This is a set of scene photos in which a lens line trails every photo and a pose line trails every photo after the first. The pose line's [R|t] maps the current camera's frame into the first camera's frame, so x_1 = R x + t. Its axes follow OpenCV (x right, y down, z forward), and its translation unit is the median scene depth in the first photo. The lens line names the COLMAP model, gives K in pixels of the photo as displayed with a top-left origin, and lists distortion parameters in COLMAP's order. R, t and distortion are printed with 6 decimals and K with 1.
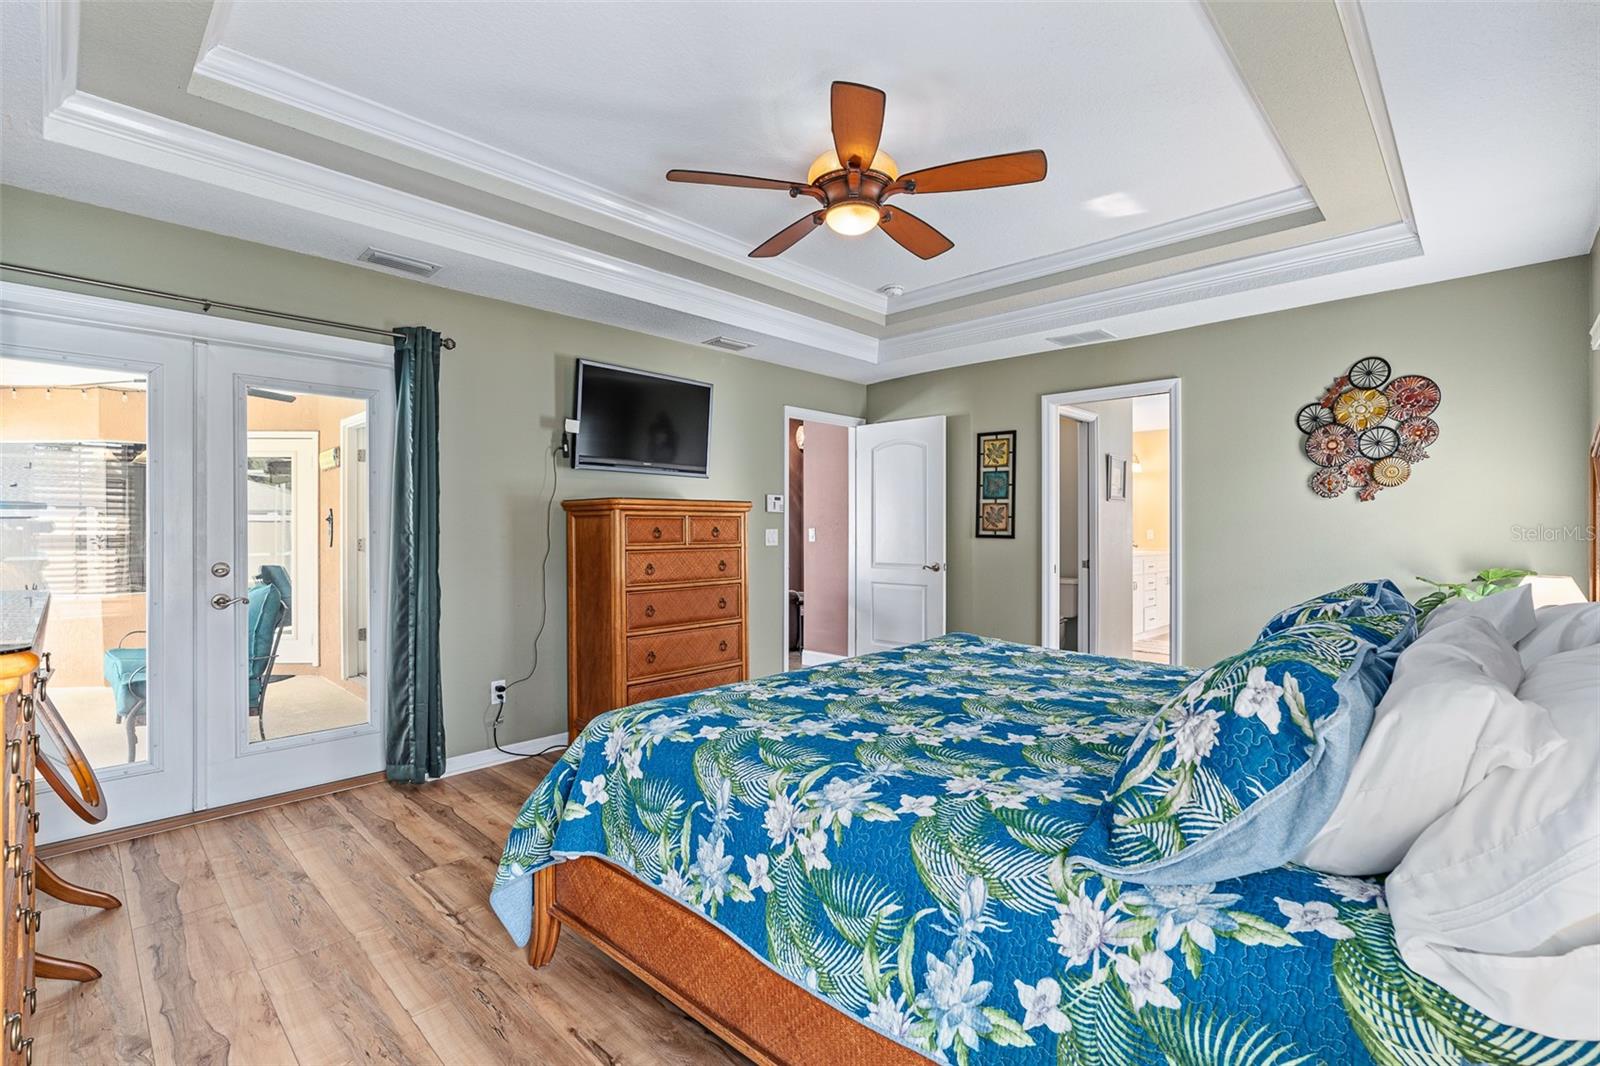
lens RADIAL K [[722.3, 0, 795.8], [0, 722.3, 532.3], [0, 0, 1]] dist [-0.003670, 0.000556]
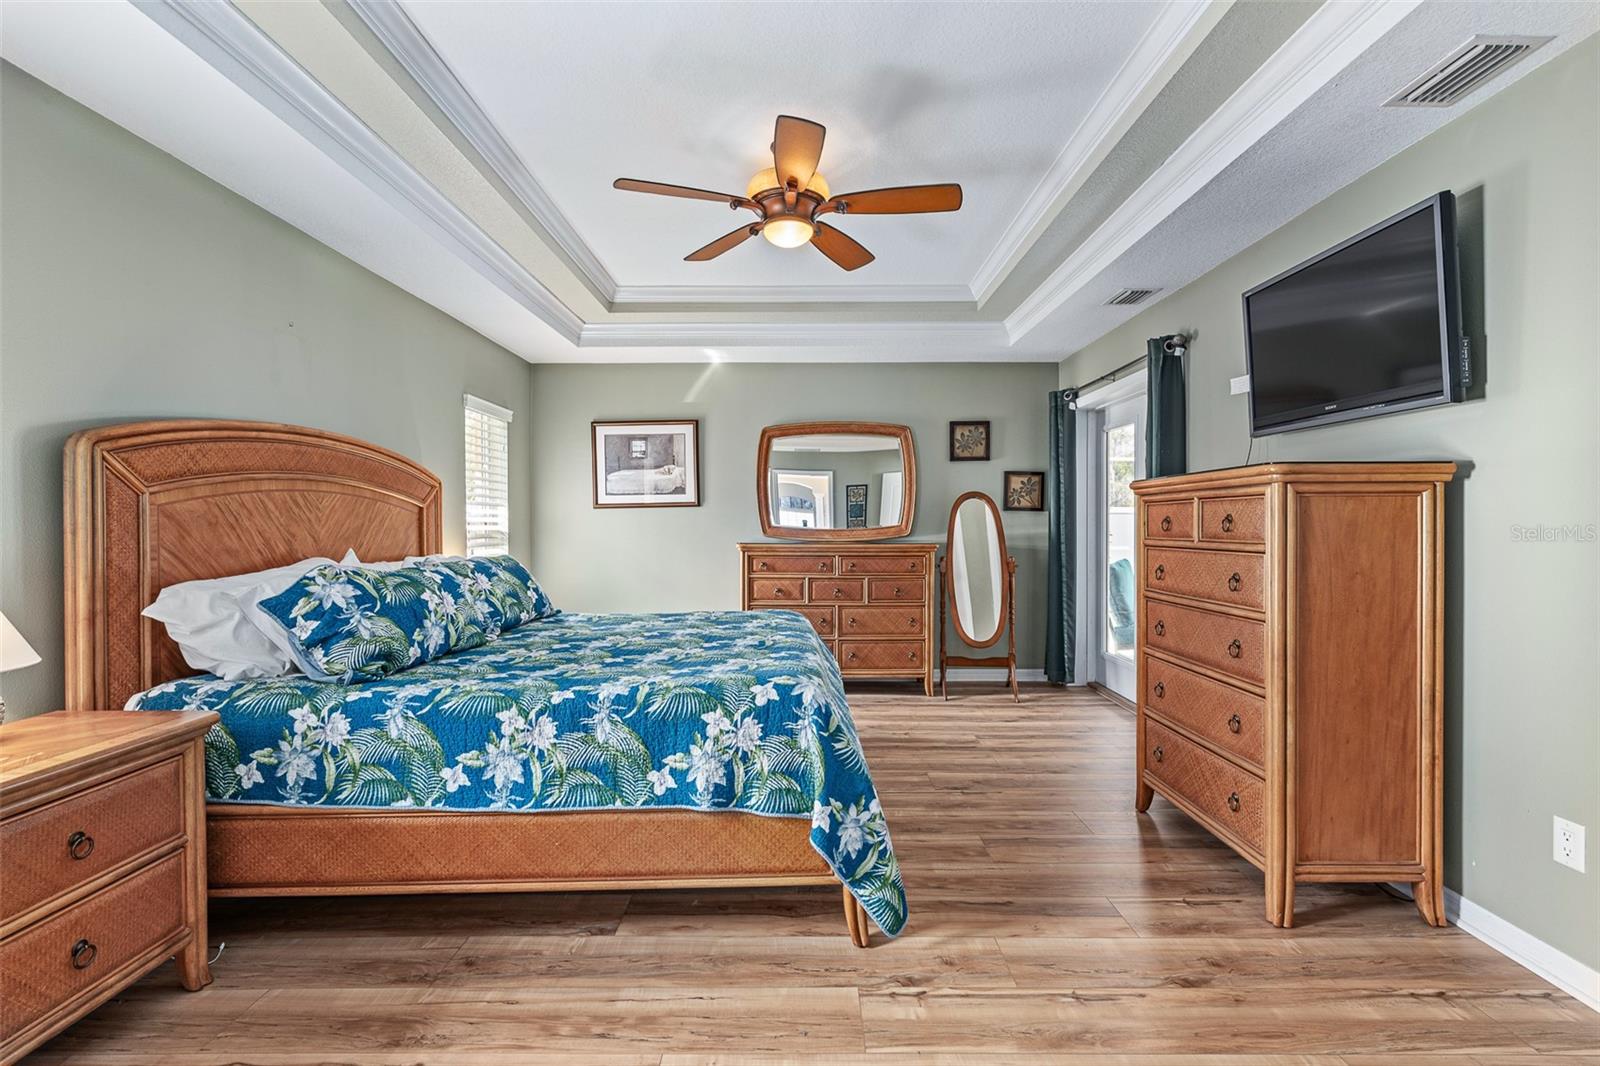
lens RADIAL K [[722.3, 0, 795.8], [0, 722.3, 532.3], [0, 0, 1]] dist [-0.003670, 0.000556]
pose [[-0.722428, 0.010700, -0.691363, 0.588935], [-0.000198, 0.999877, 0.015683, -0.002012], [0.691446, 0.011467, -0.722337, 1.278052]]
